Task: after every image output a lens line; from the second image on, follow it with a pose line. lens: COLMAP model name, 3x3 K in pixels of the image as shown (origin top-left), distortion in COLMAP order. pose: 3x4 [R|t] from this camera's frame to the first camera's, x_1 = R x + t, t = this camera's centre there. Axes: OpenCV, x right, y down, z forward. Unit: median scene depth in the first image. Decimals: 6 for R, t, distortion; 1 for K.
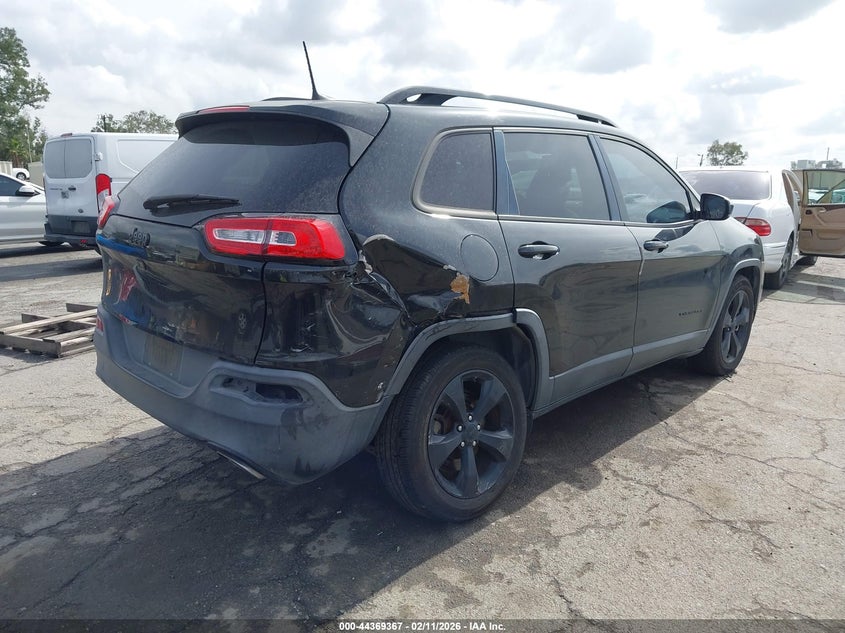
lens RADIAL K [[650.5, 0, 422.5], [0, 650.5, 316.5], [0, 0, 1]] dist [-0.008618, -0.002087]
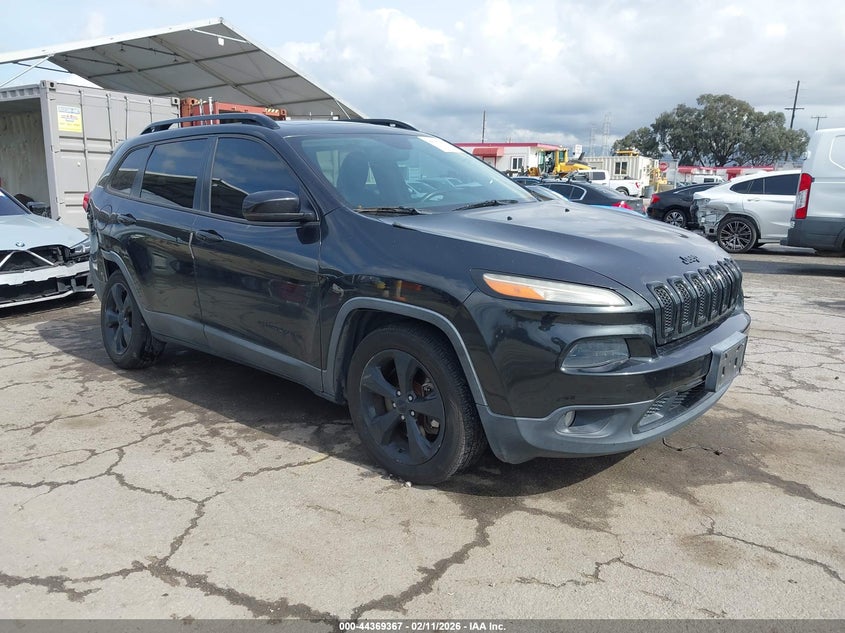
lens RADIAL K [[668.4, 0, 422.5], [0, 668.4, 316.5], [0, 0, 1]] dist [-0.025780, -0.003303]
pose [[0.047287, 0.192514, -0.980154, 1.330643], [-0.204177, 0.962397, 0.179176, -0.222380], [0.977791, 0.191652, 0.084816, 1.167920]]
